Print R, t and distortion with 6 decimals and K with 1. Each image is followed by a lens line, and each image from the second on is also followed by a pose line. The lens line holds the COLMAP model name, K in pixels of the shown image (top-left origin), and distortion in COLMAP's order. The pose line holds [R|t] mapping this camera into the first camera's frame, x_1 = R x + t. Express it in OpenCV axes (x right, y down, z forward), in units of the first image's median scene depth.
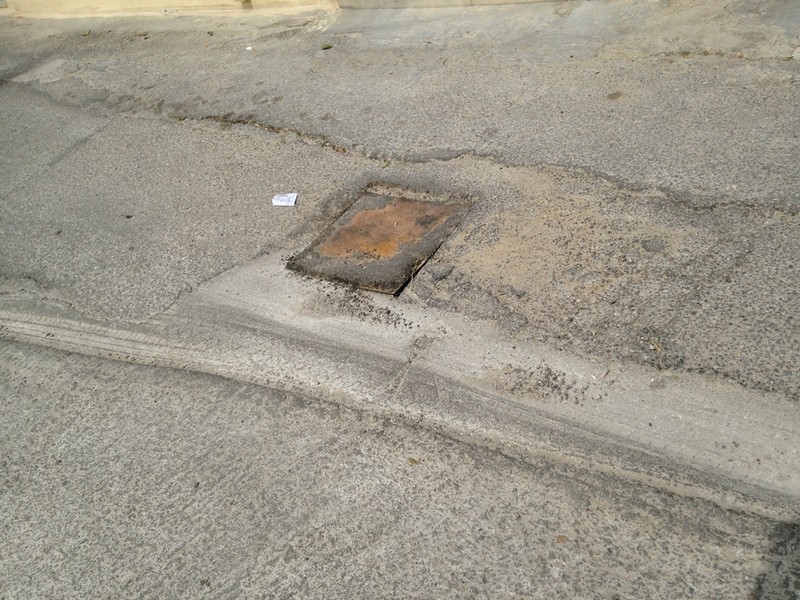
lens RADIAL K [[752.8, 0, 400.0], [0, 752.8, 300.0], [0, 0, 1]] dist [0.193887, -0.315430]
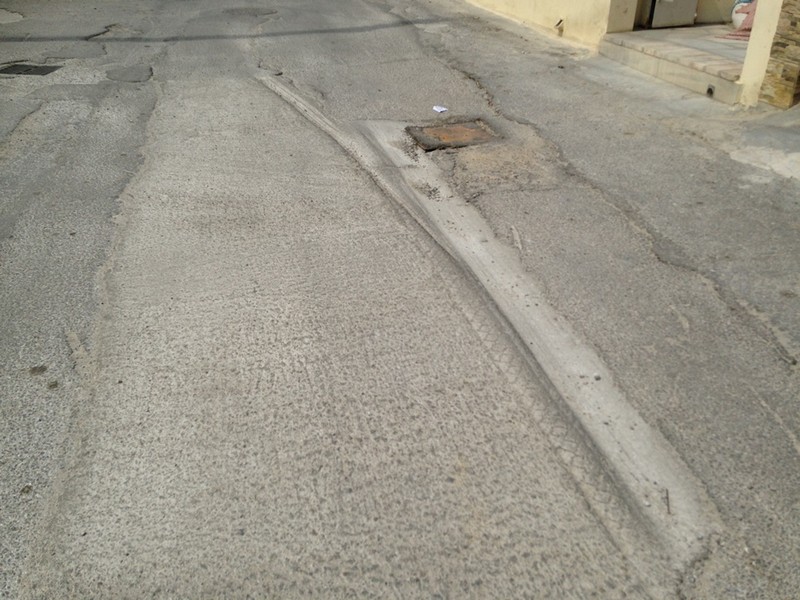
lens RADIAL K [[752.8, 0, 400.0], [0, 752.8, 300.0], [0, 0, 1]] dist [0.193887, -0.315430]
pose [[0.743406, 0.506842, -0.436415, 0.942155], [-0.531645, 0.843707, 0.074238, 0.197234], [0.405834, 0.176829, 0.896678, -0.693766]]
